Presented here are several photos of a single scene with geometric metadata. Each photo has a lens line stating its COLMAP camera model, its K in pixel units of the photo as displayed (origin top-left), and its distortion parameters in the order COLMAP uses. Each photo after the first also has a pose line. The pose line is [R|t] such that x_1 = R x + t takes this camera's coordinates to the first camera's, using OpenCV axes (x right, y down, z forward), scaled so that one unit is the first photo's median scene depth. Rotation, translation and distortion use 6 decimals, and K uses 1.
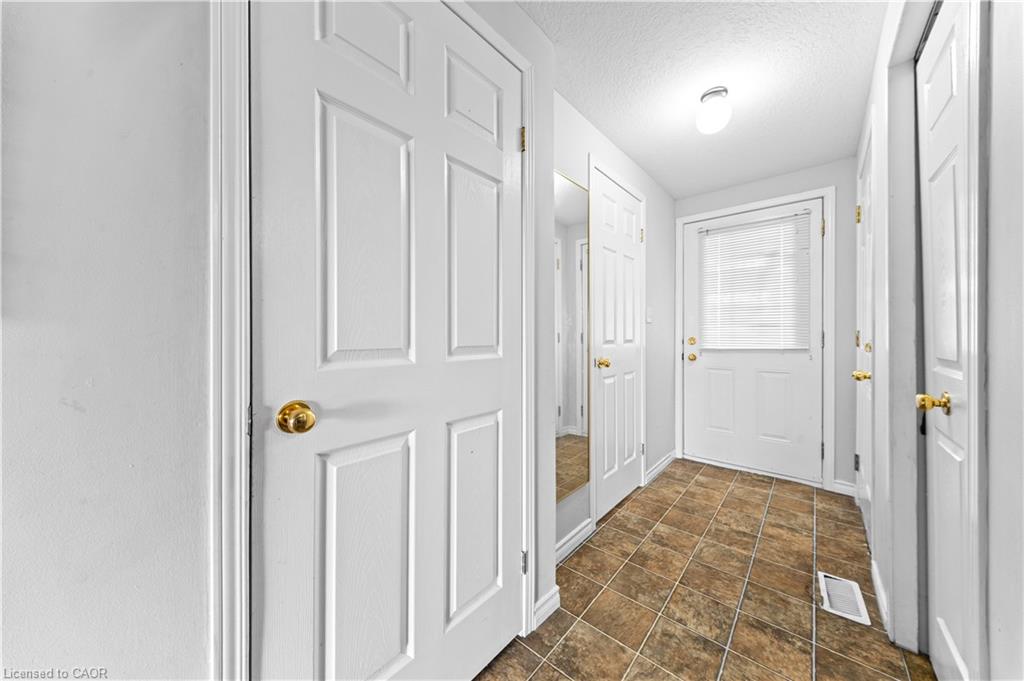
lens RADIAL K [[350.2, 0, 508.3], [0, 350.2, 334.1], [0, 0, 1]] dist [-0.000973, -0.000374]
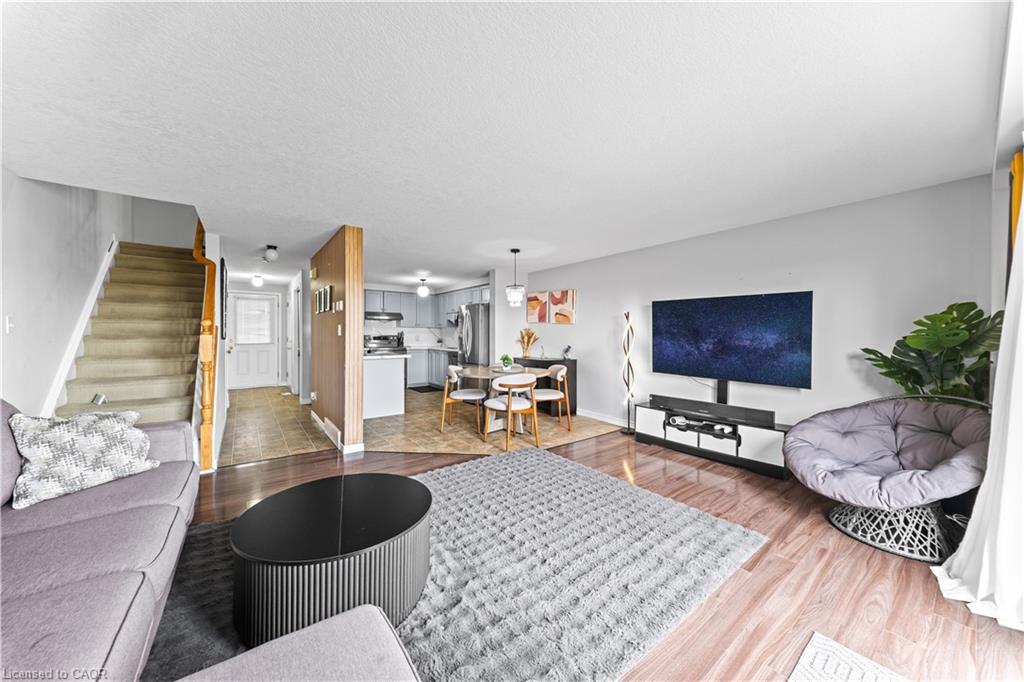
lens RADIAL K [[350.2, 0, 508.3], [0, 350.2, 334.6], [0, 0, 1]] dist [-0.000973, -0.000374]
pose [[0.200143, 0.003453, 0.979761, -3.550670], [-0.001020, 0.999994, -0.003316, -0.046467], [-0.979766, -0.000335, 0.200145, -3.335389]]
